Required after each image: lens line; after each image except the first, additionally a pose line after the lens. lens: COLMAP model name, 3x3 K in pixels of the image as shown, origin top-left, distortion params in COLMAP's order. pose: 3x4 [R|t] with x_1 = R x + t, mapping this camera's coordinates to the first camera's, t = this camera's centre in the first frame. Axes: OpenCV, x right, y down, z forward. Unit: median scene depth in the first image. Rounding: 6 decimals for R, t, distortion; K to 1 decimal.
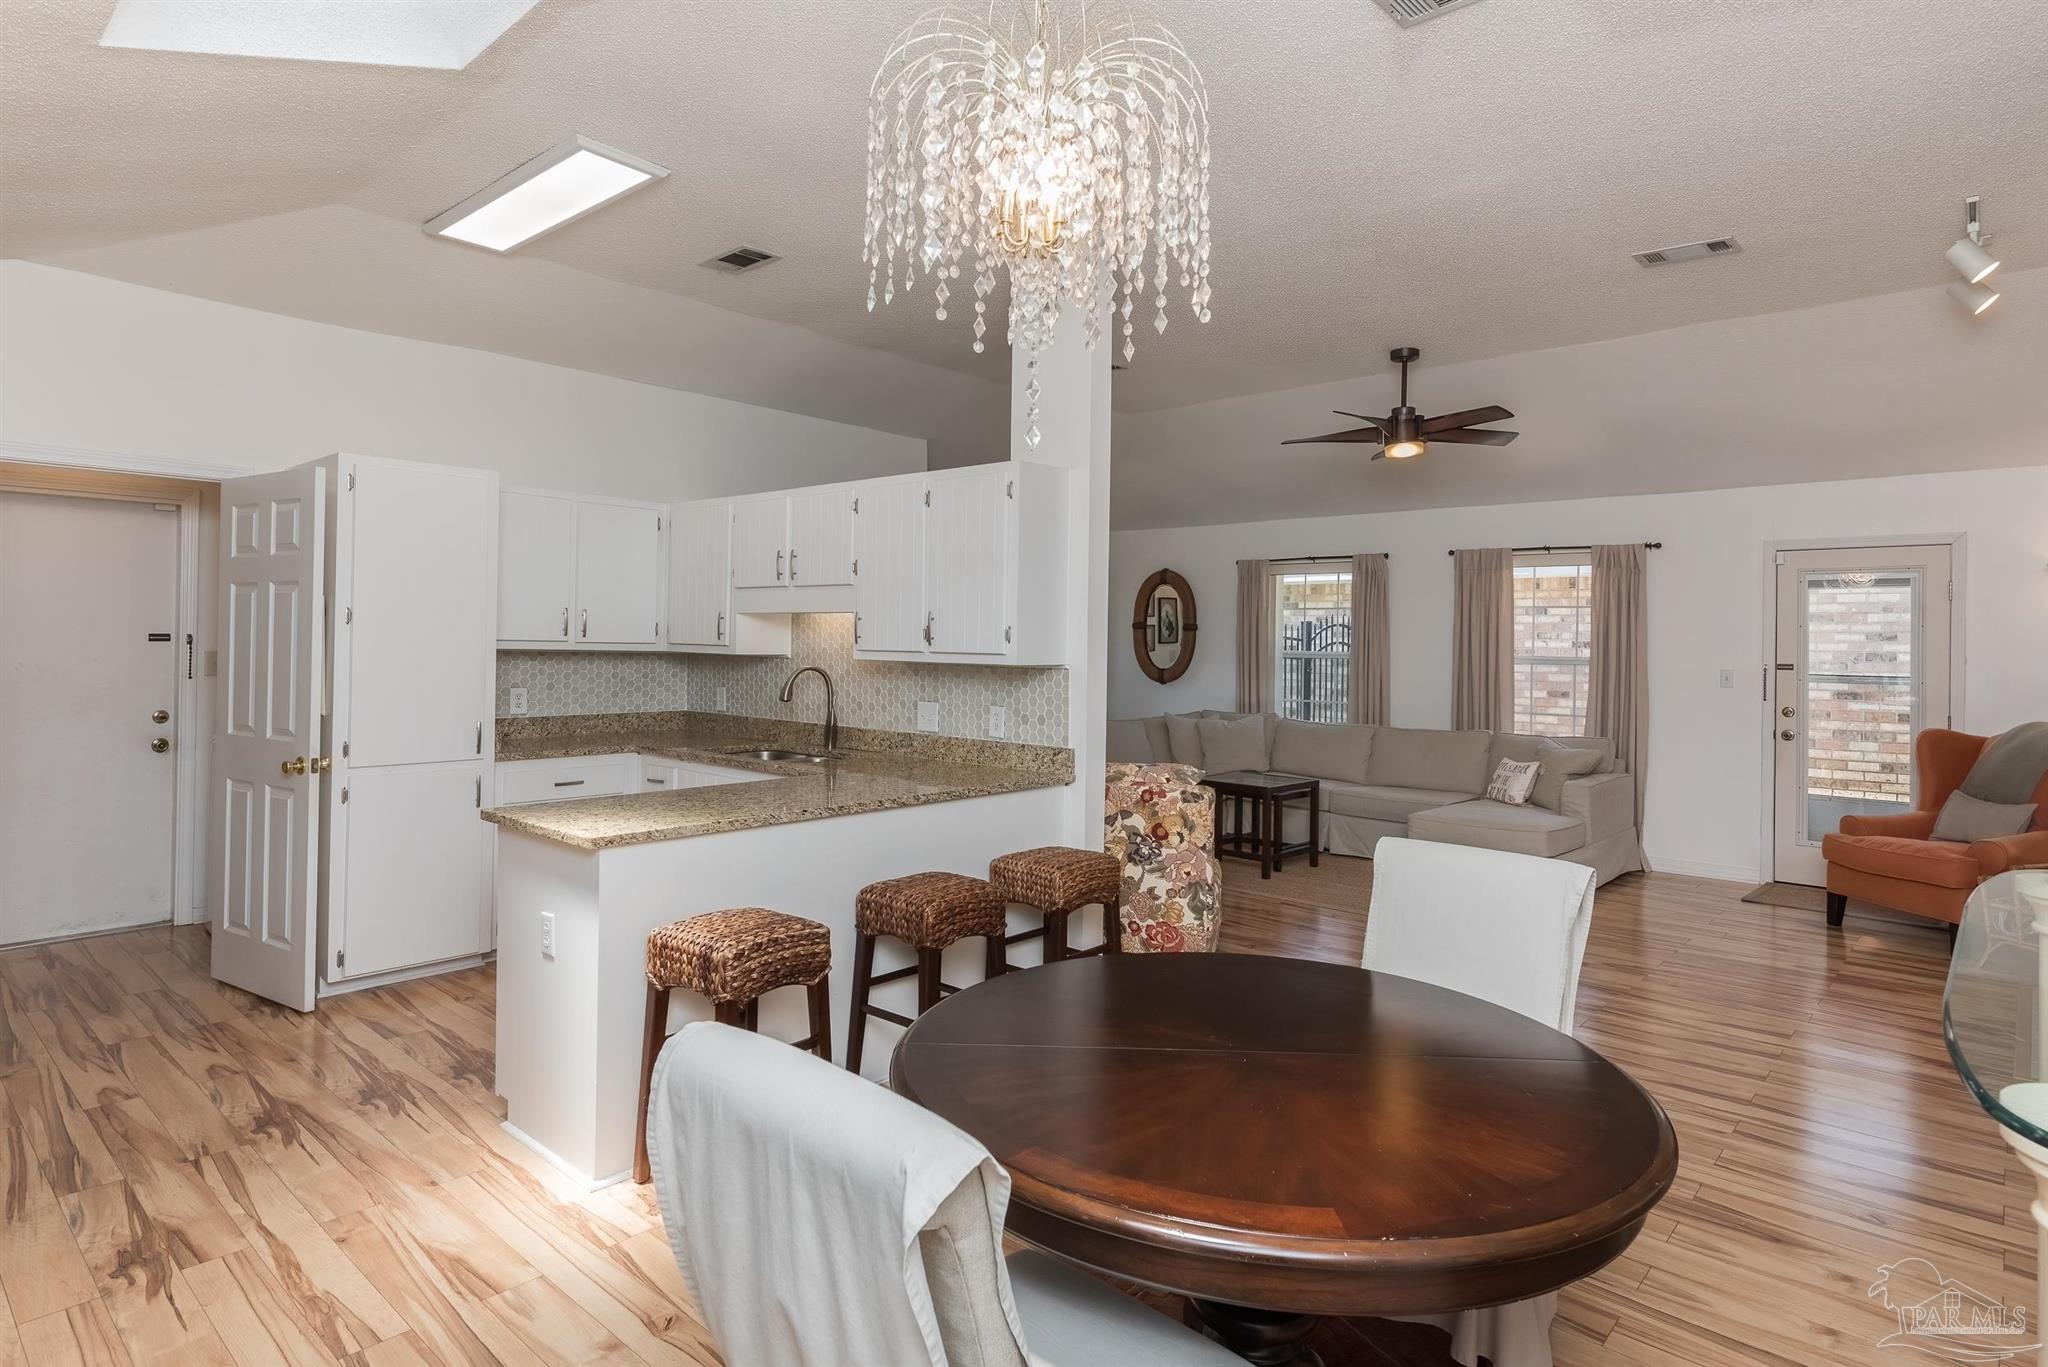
lens RADIAL K [[1022.3, 0, 1094.7], [0, 1022.3, 627.6], [0, 0, 1]] dist [0.000272, -0.005003]
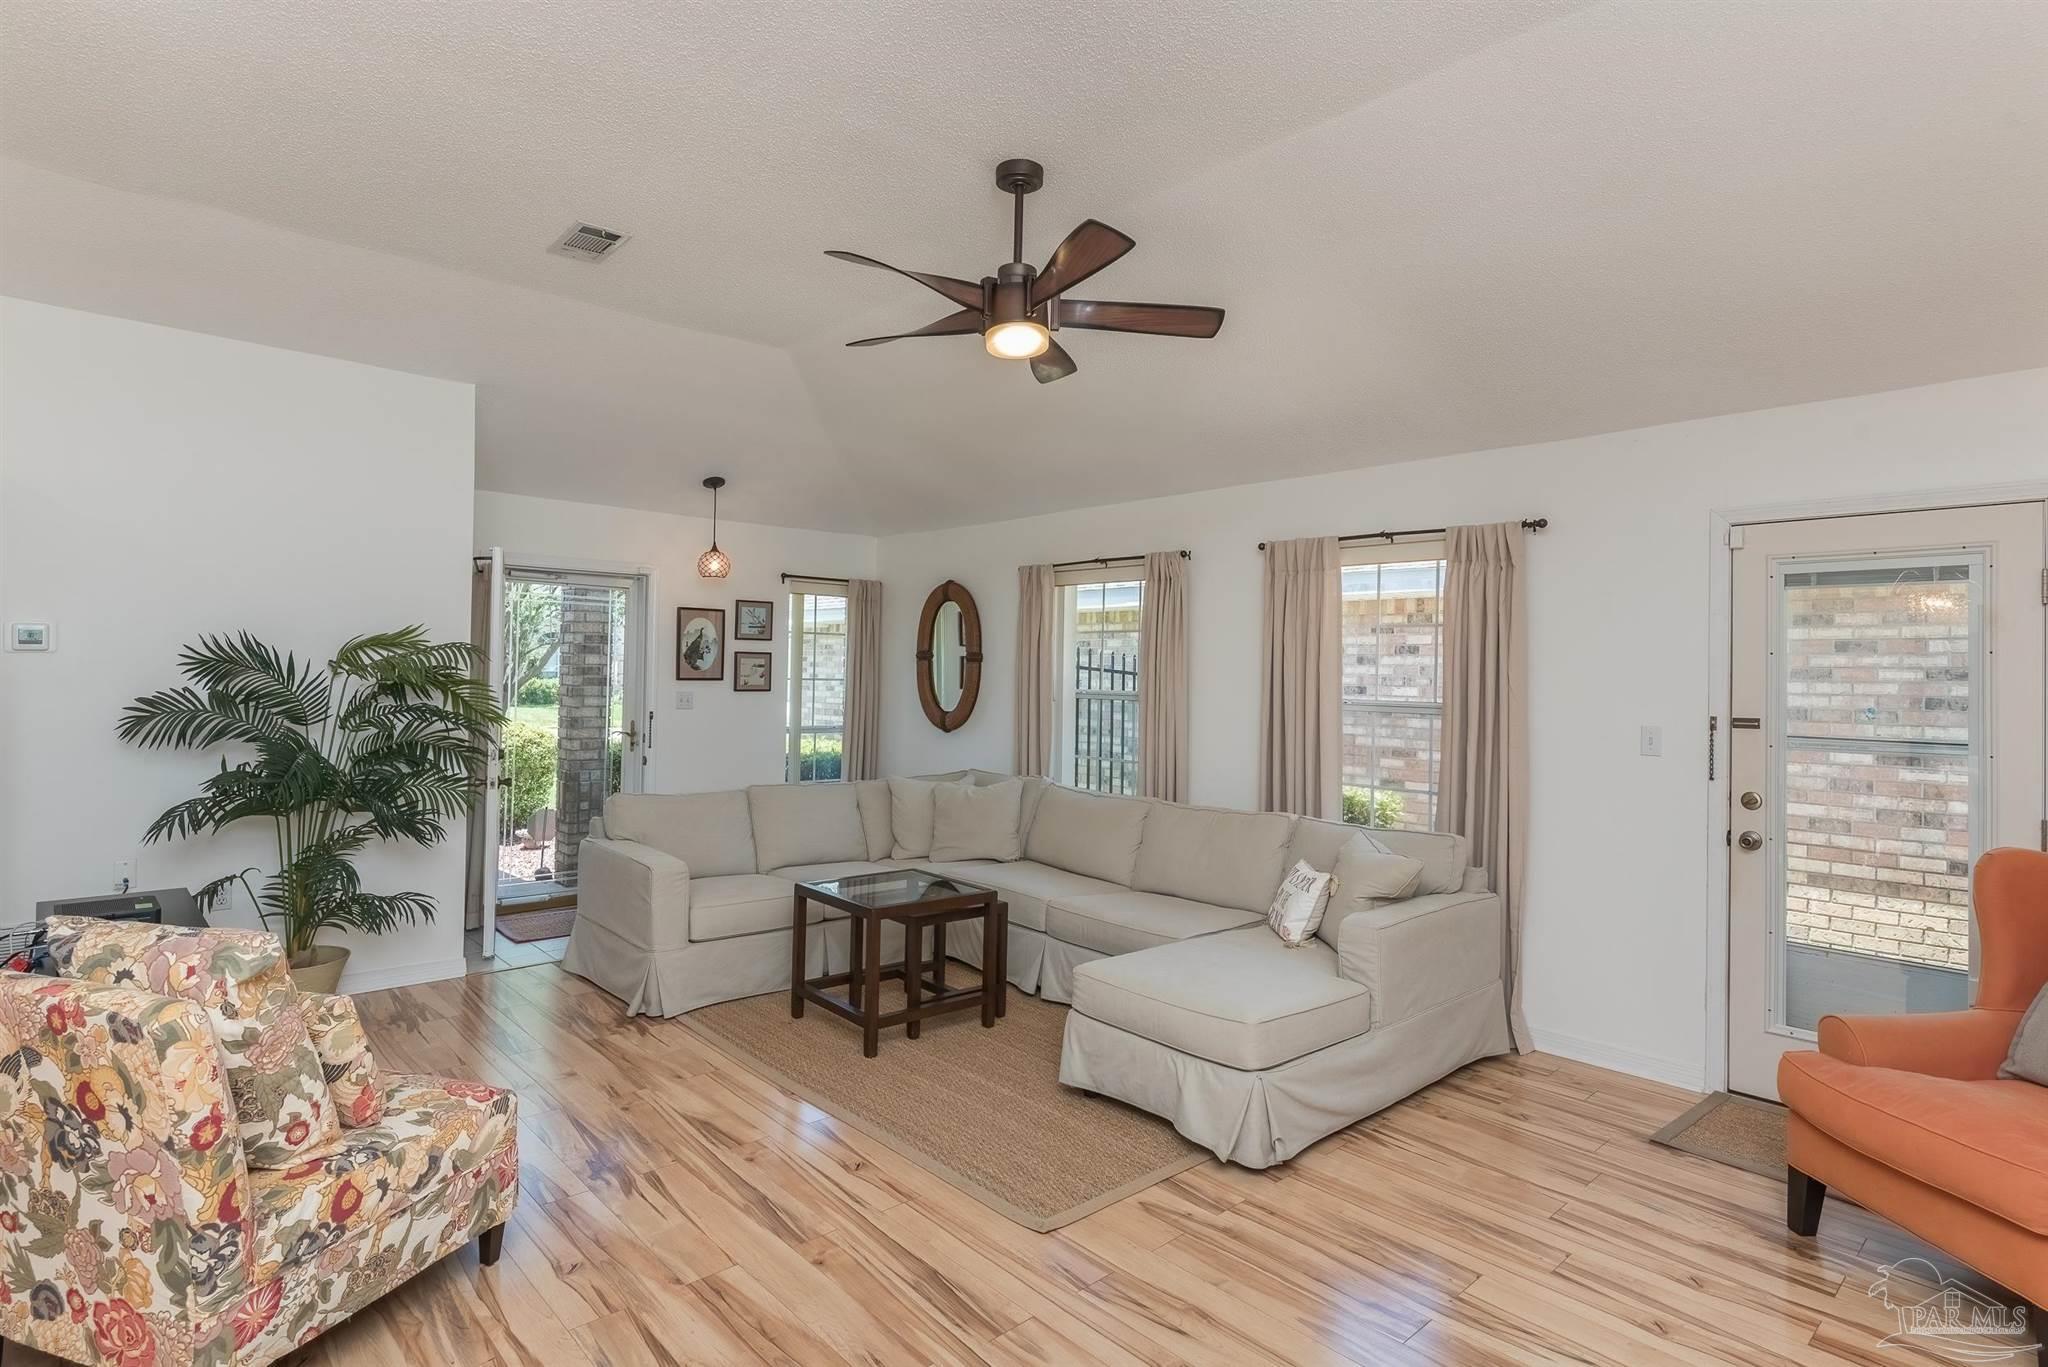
lens RADIAL K [[1022.3, 0, 1069.2], [0, 1022.3, 653.4], [0, 0, 1]] dist [0.000272, -0.005003]
pose [[0.996946, 0.003604, -0.078007, 0.459463], [-0.004471, 0.999930, -0.010945, 0.009288], [0.077962, 0.011261, 0.996893, 0.530513]]
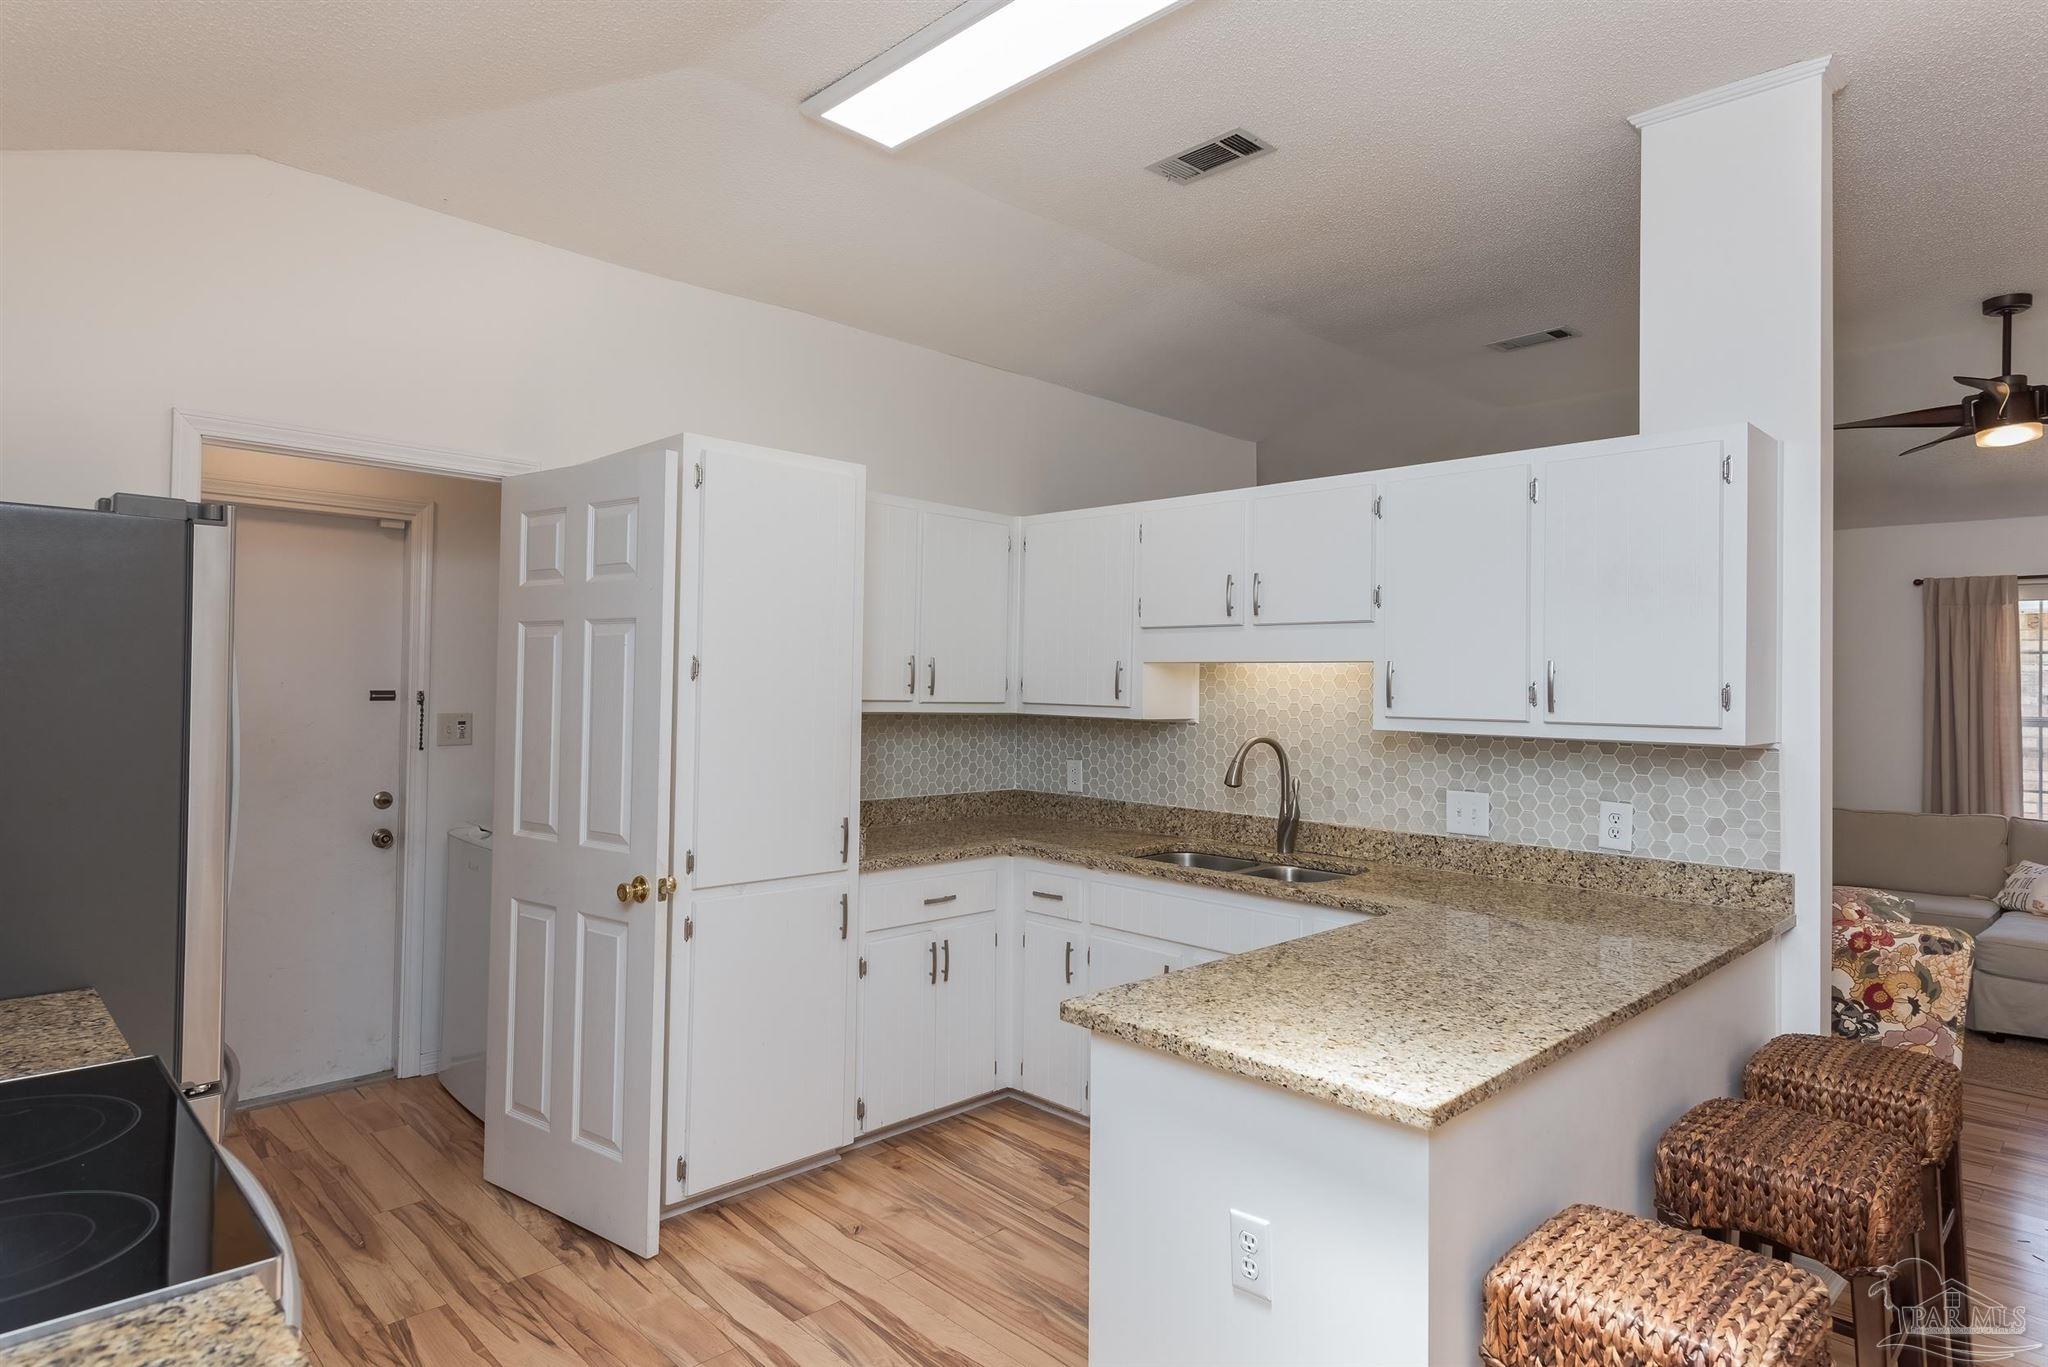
lens RADIAL K [[1065.1, 0, 1091.2], [0, 1065.1, 657.4], [0, 0, 1]] dist [0.003944, -0.006513]
pose [[0.997646, -0.001479, -0.068559, -0.348352], [0.000356, 0.999866, -0.016396, -0.005622], [0.068574, 0.016333, 0.997512, 0.251514]]
